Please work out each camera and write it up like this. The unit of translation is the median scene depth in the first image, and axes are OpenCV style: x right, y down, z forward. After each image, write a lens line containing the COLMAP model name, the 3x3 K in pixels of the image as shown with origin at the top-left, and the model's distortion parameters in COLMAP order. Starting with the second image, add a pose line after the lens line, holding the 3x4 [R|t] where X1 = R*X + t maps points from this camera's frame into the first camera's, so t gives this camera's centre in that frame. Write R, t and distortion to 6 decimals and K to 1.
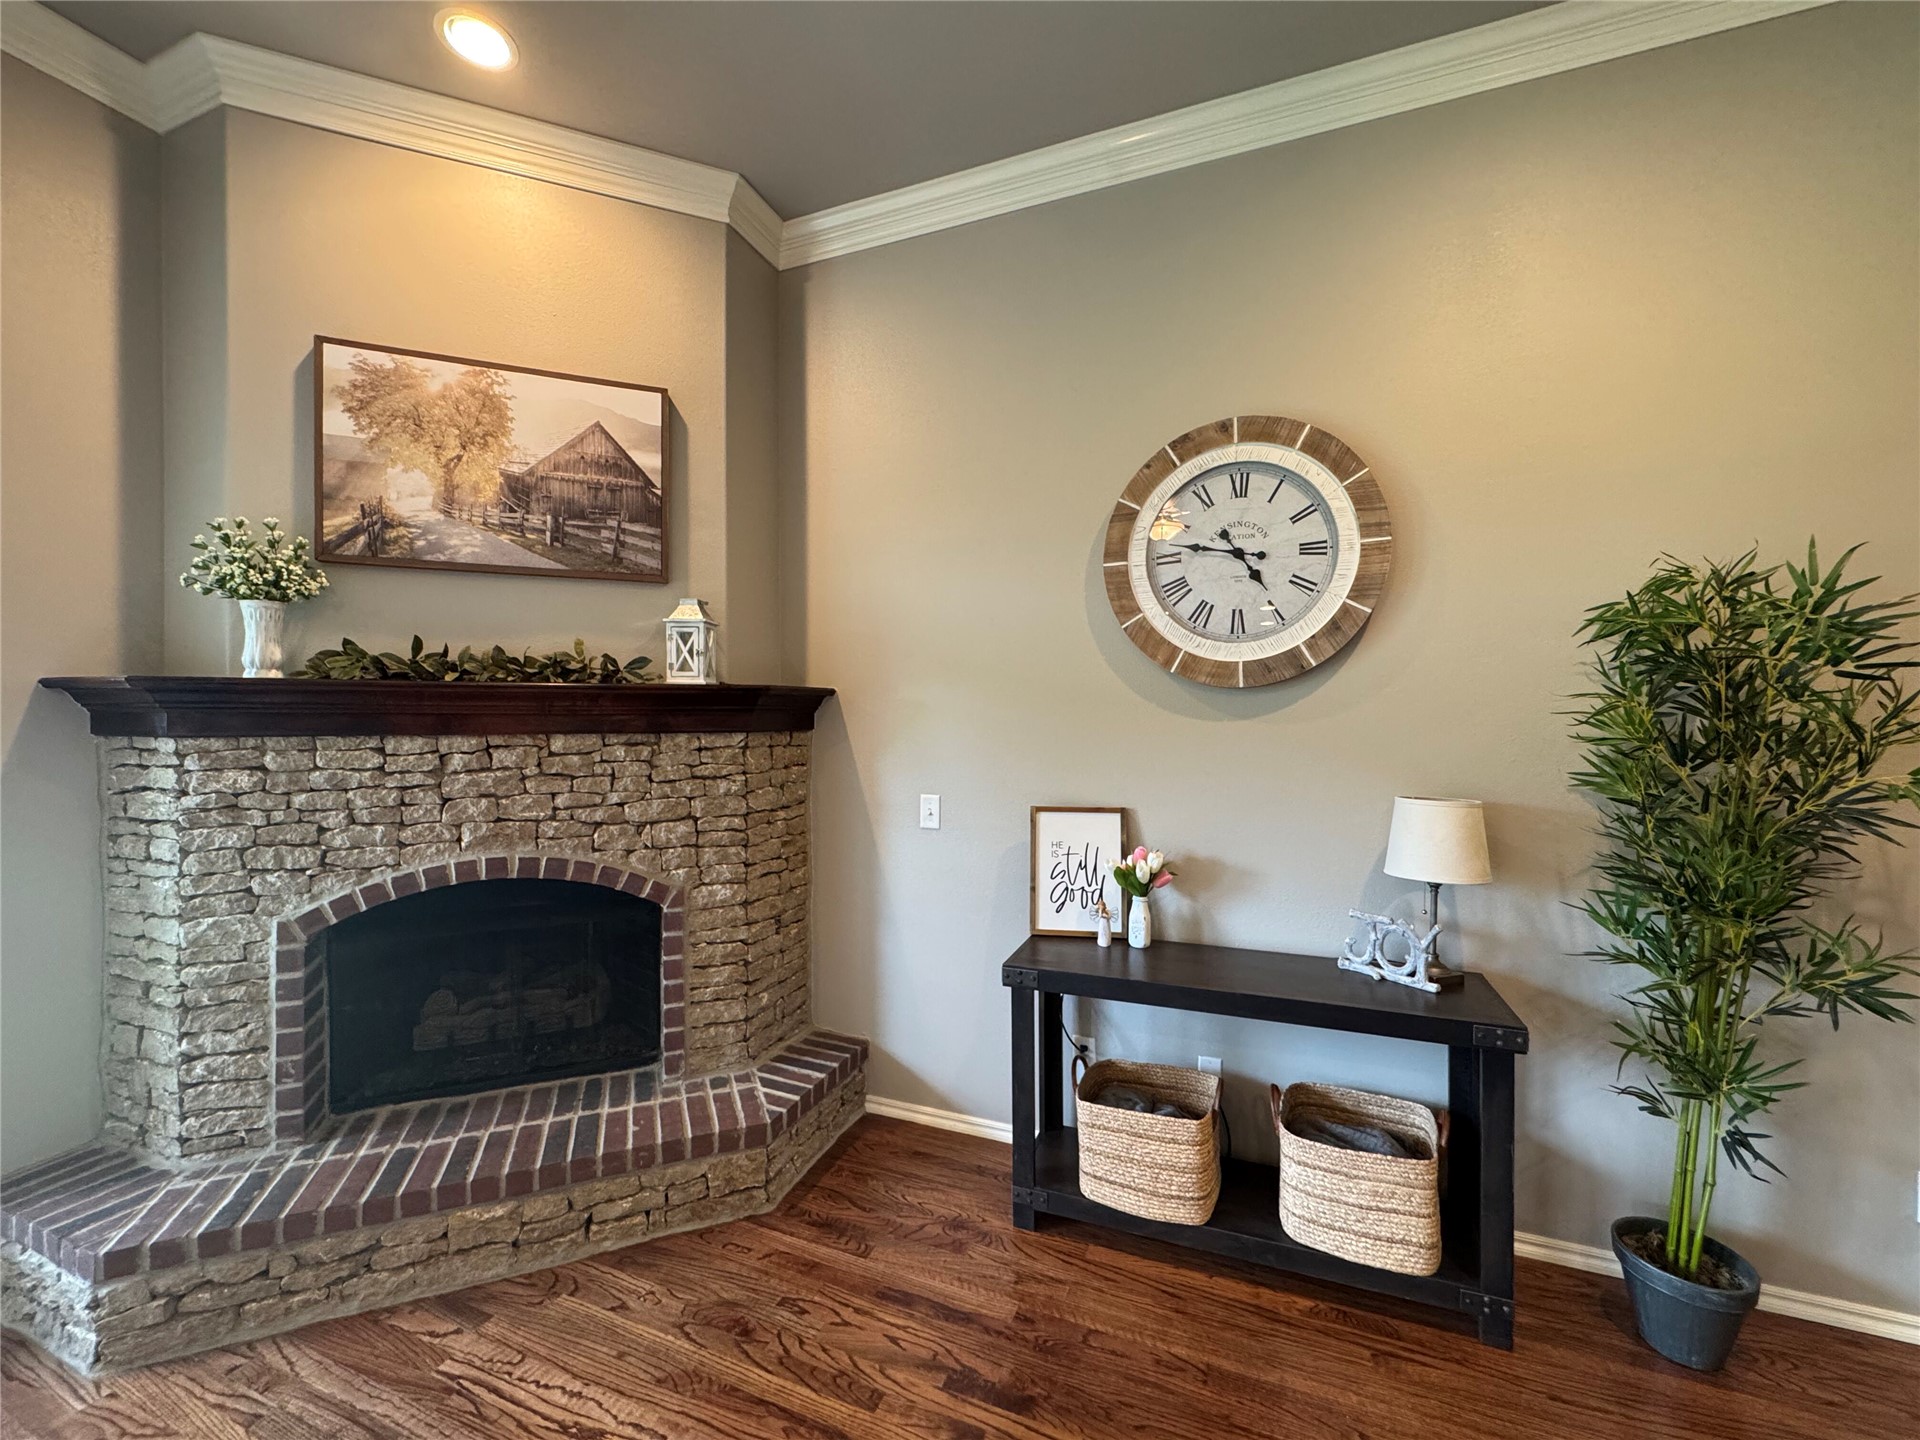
lens RADIAL K [[773.0, 0, 961.3], [0, 773.0, 716.3], [0, 0, 1]] dist [-0.001890, 0.001190]
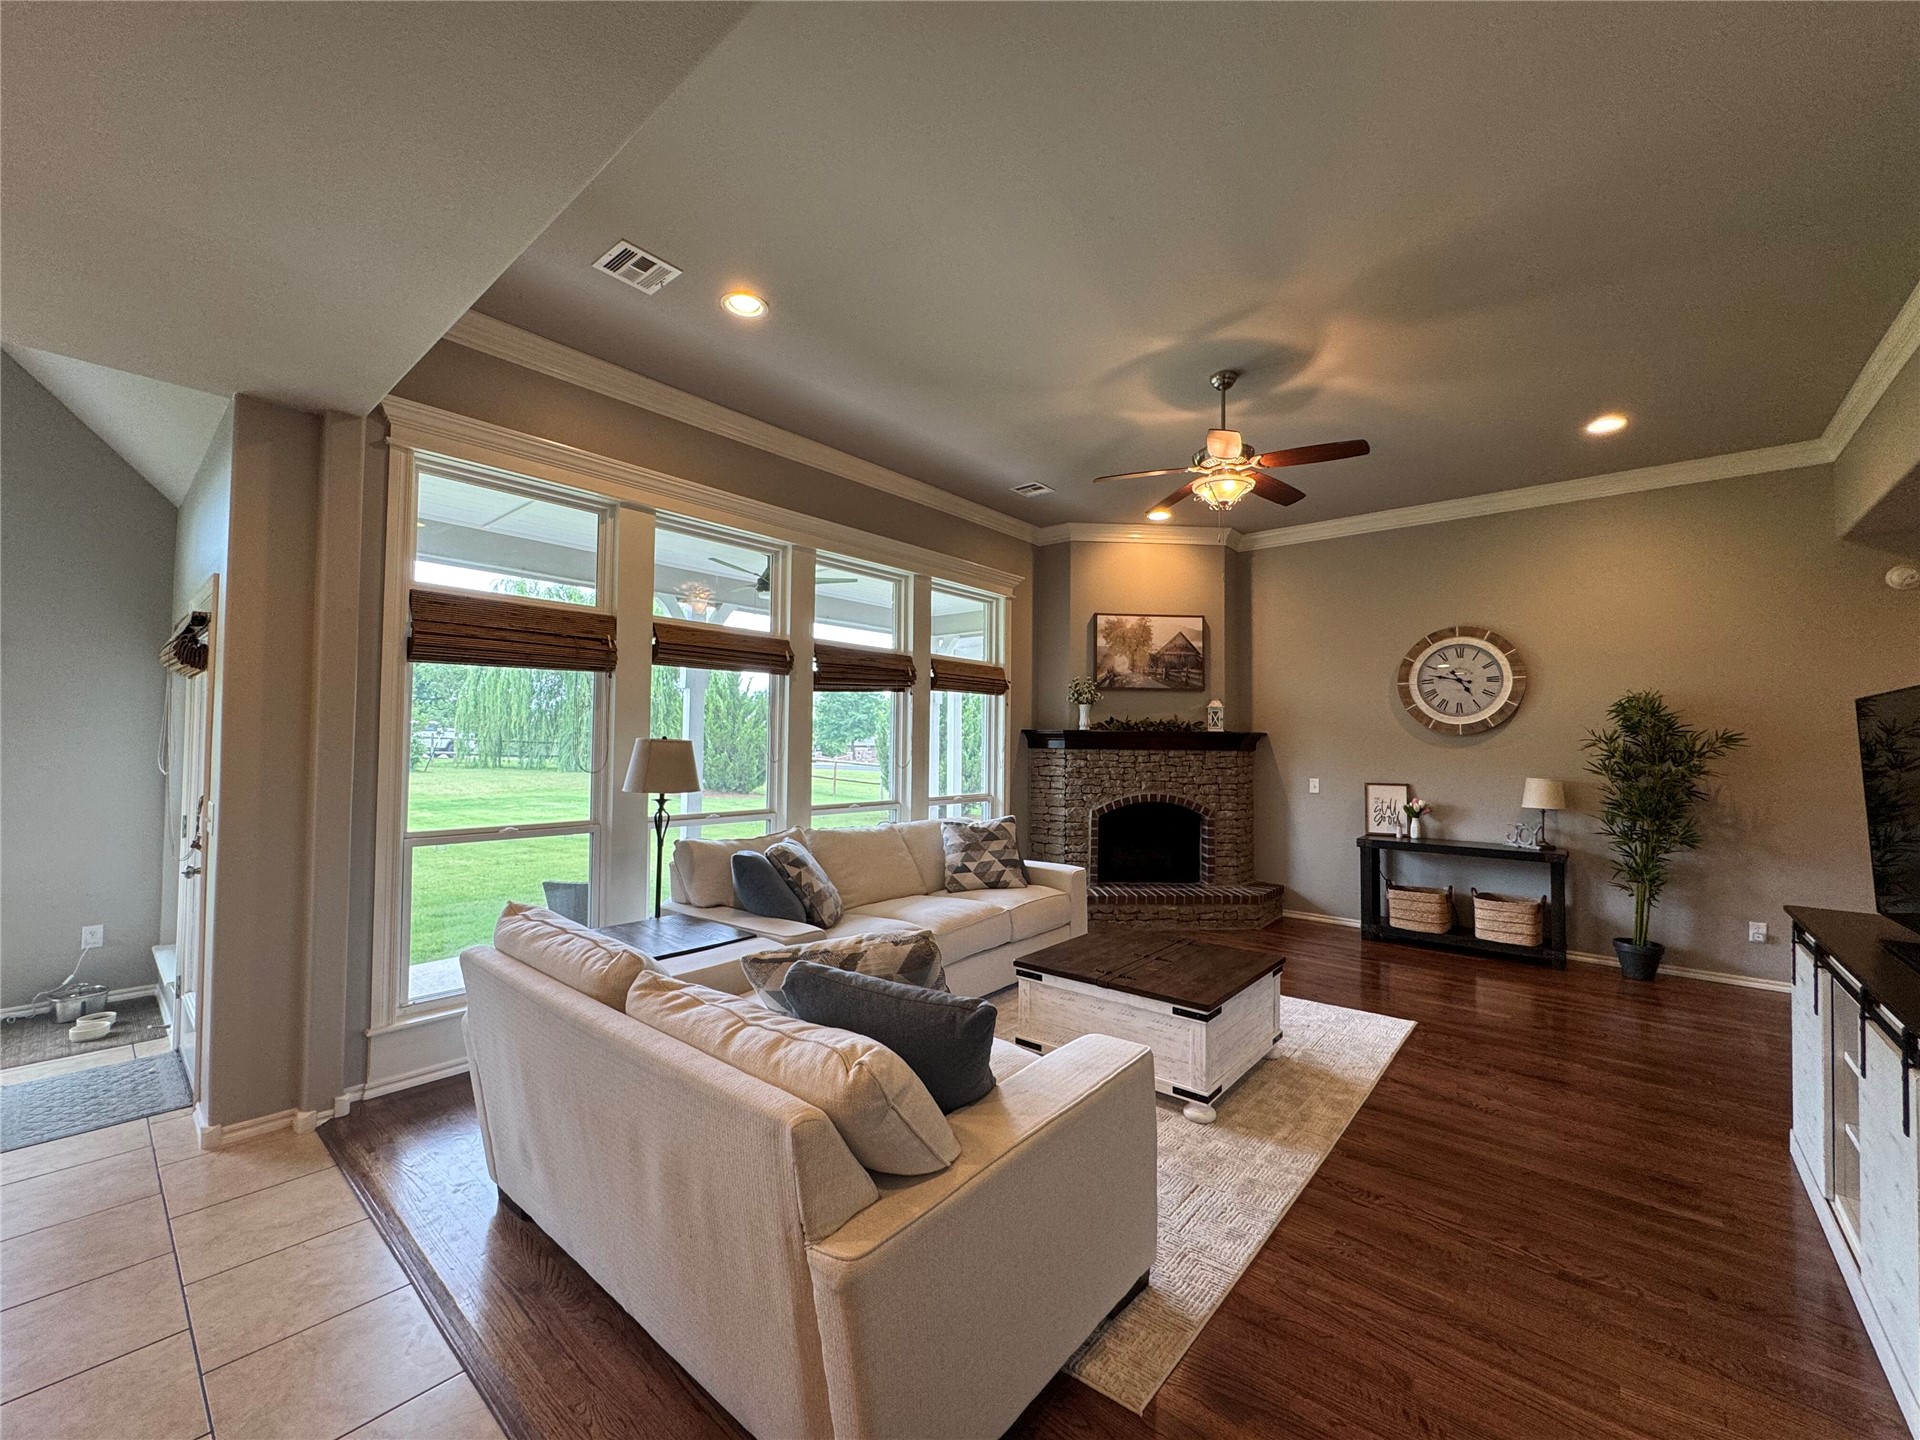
lens RADIAL K [[773.0, 0, 961.3], [0, 773.0, 716.3], [0, 0, 1]] dist [-0.001890, 0.001190]
pose [[0.948458, 0.000052, -0.316902, -0.370913], [-0.012620, 0.999213, -0.037608, 0.016524], [0.316651, 0.039669, 0.947712, -1.851449]]
